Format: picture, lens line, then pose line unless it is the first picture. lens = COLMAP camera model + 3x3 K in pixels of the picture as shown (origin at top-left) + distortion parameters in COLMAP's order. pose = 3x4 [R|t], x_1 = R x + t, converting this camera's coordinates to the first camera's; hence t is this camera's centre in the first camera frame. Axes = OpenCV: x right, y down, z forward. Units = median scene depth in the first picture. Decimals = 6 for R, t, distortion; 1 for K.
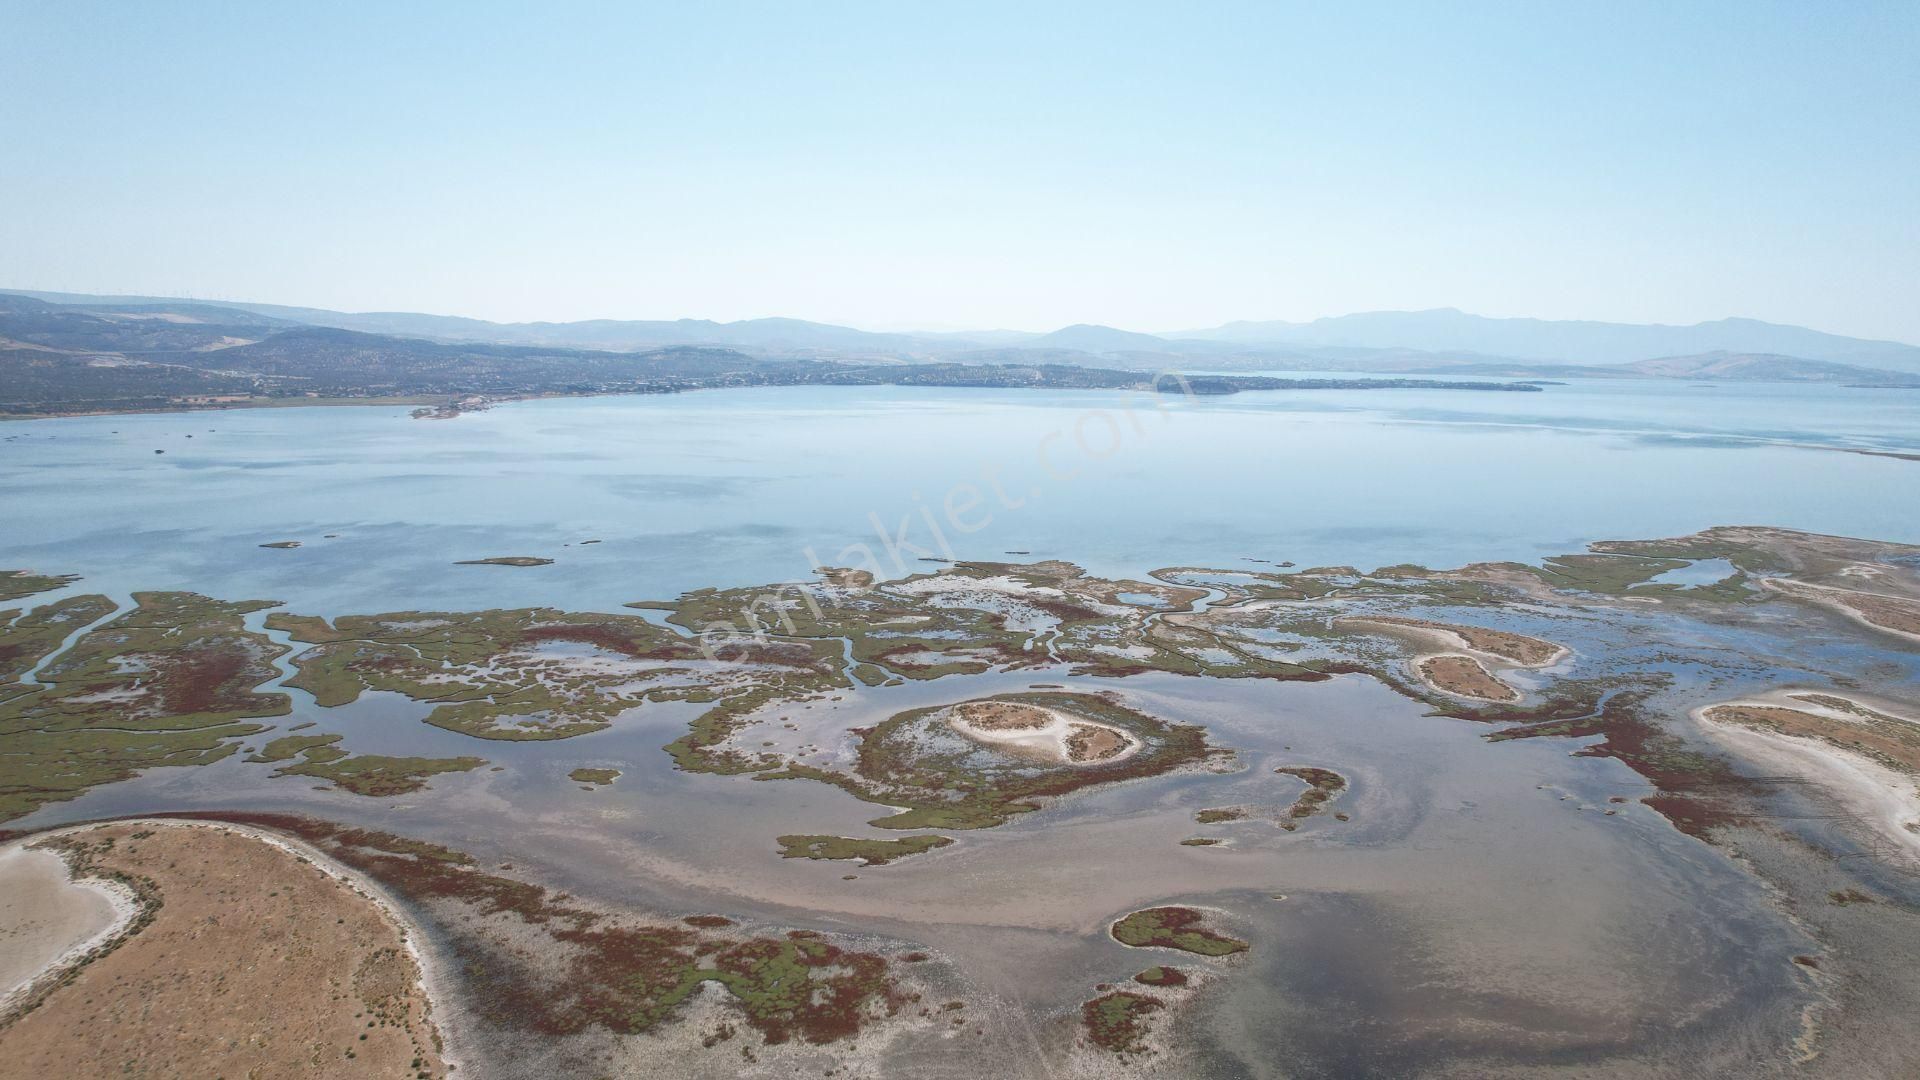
lens RADIAL K [[1219.2, 0, 962.0], [0, 1219.2, 574.0], [0, 0, 1]] dist [-0.079895, 0.074340]
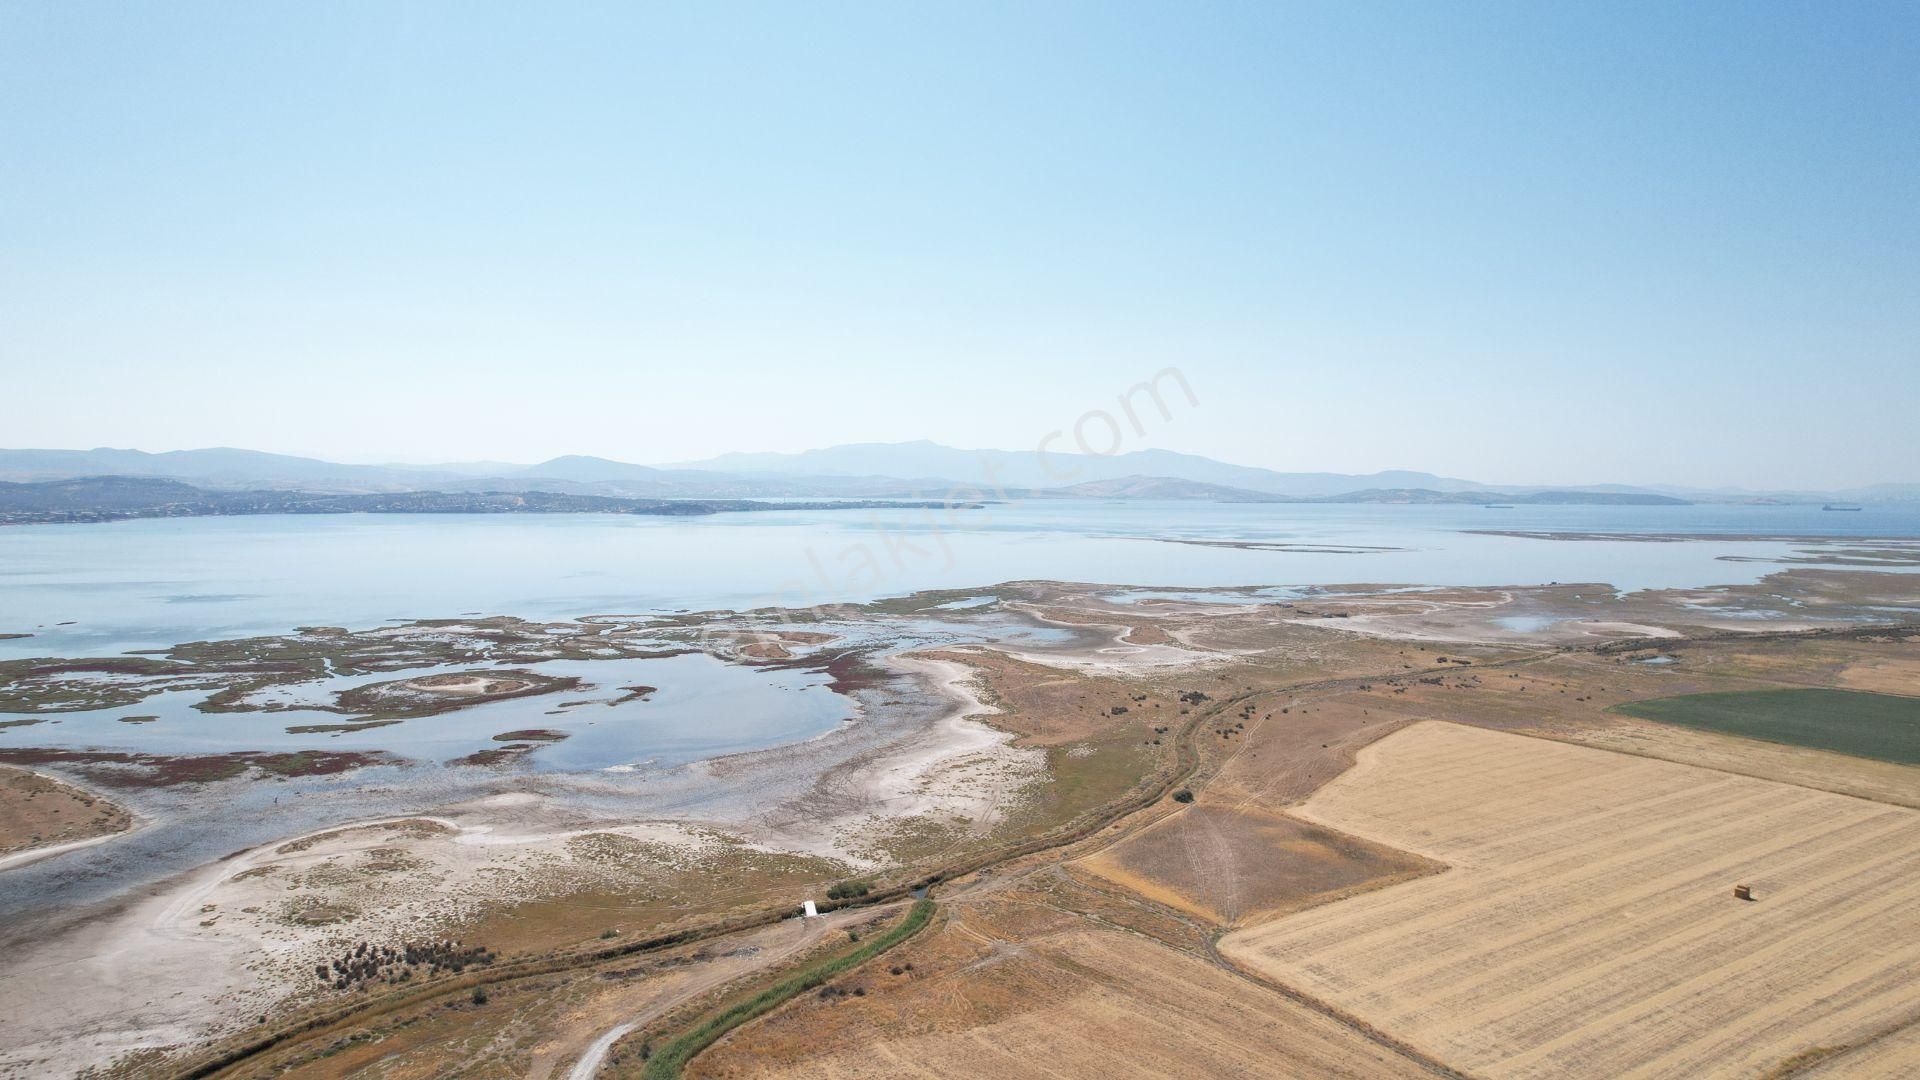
lens RADIAL K [[1222.5, 0, 963.3], [0, 1222.5, 567.4], [0, 0, 1]] dist [-0.084937, 0.080568]
pose [[0.919297, -0.031735, 0.392283, 0.034883], [0.075454, 0.992466, -0.096535, 0.134743], [-0.386264, 0.118343, 0.914765, -0.495158]]
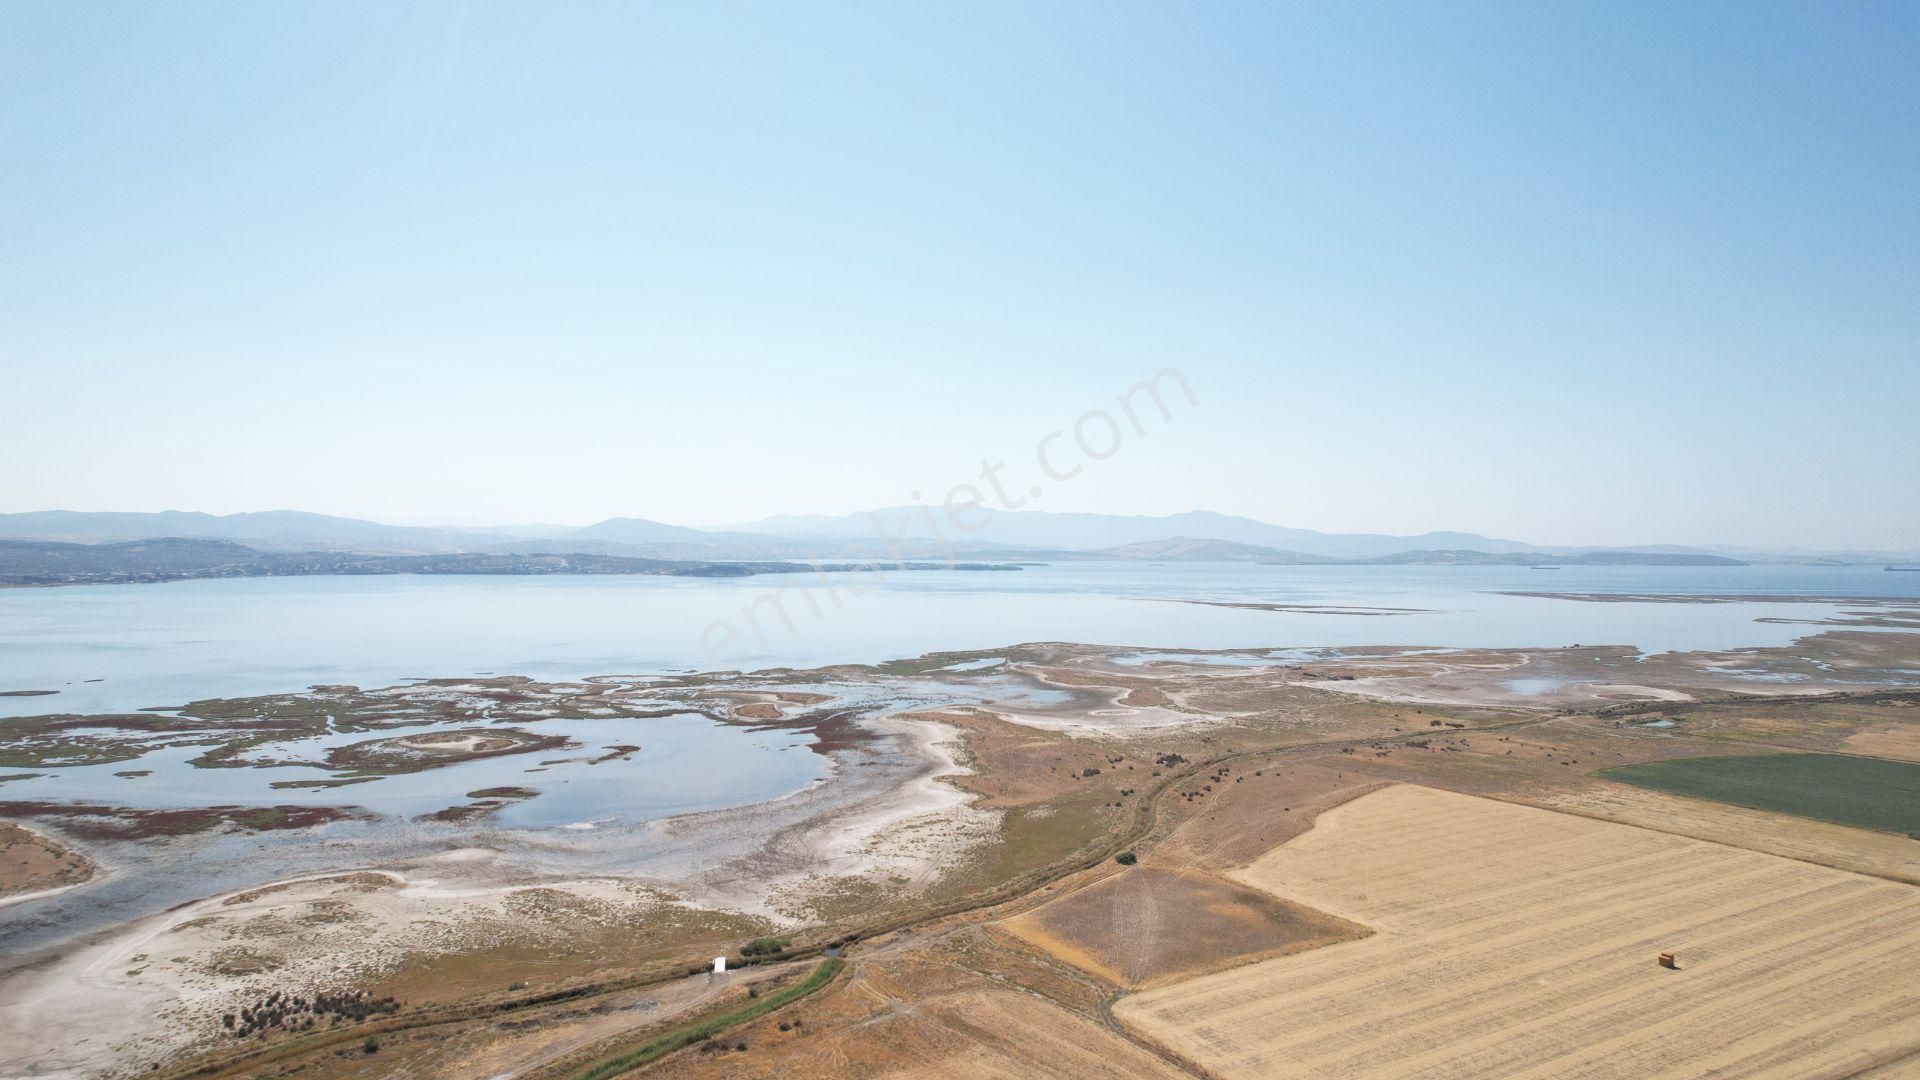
lens RADIAL K [[1222.5, 0, 963.3], [0, 1222.5, 567.4], [0, 0, 1]] dist [-0.084937, 0.080568]
pose [[0.933735, -0.012108, 0.357760, 0.089816], [0.070062, 0.986280, -0.149477, 0.140686], [-0.351042, 0.164637, 0.921772, -0.528812]]
